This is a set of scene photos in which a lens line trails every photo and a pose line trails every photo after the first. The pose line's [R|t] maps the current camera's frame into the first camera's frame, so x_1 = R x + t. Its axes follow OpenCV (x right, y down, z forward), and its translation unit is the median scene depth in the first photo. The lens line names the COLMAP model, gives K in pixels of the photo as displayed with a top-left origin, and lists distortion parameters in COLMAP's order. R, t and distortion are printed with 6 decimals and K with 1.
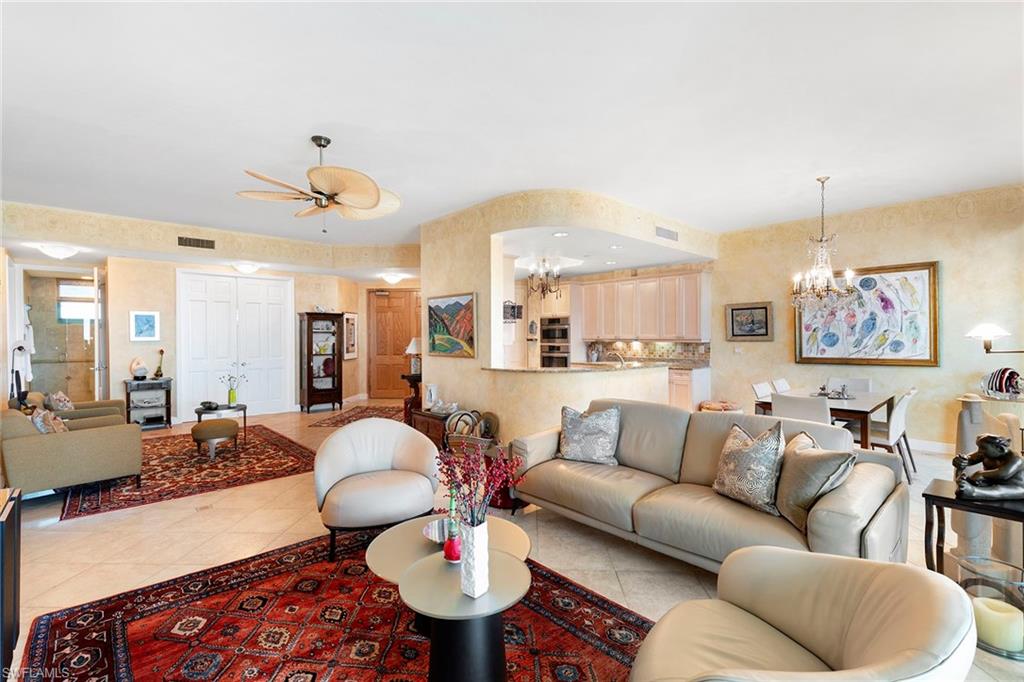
lens RADIAL K [[453.9, 0, 513.8], [0, 453.9, 341.2], [0, 0, 1]] dist [0.003735, 0.000358]
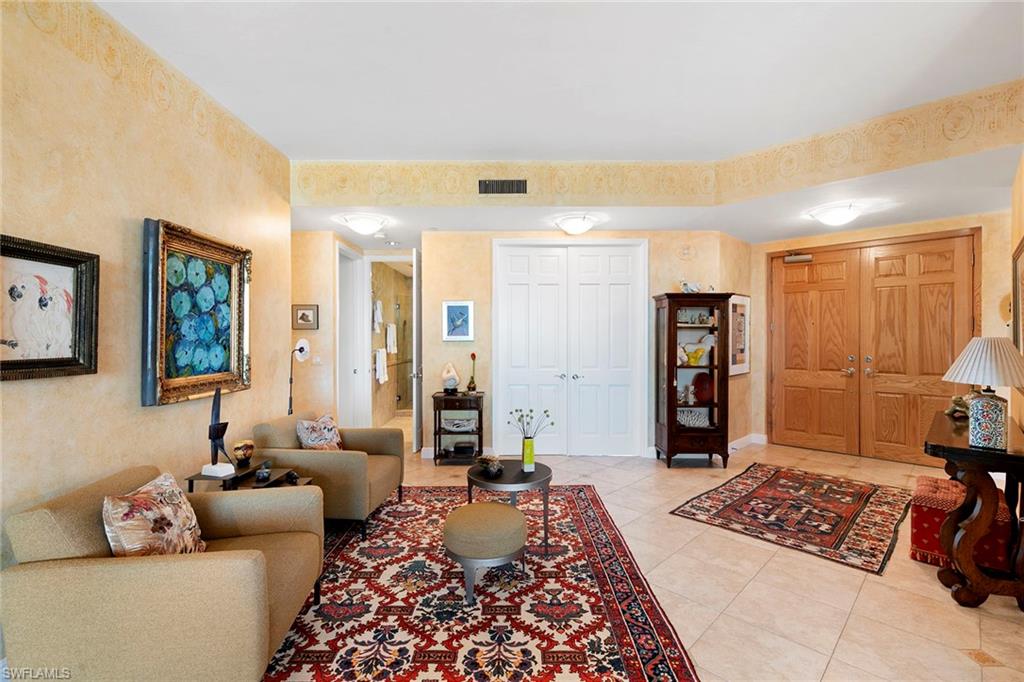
lens RADIAL K [[453.9, 0, 513.8], [0, 453.9, 341.2], [0, 0, 1]] dist [0.003735, 0.000358]
pose [[0.733782, 0.006523, -0.679354, -0.201177], [-0.008958, 0.999960, -0.000074, -0.000850], [0.679326, 0.006139, 0.733811, 0.432231]]
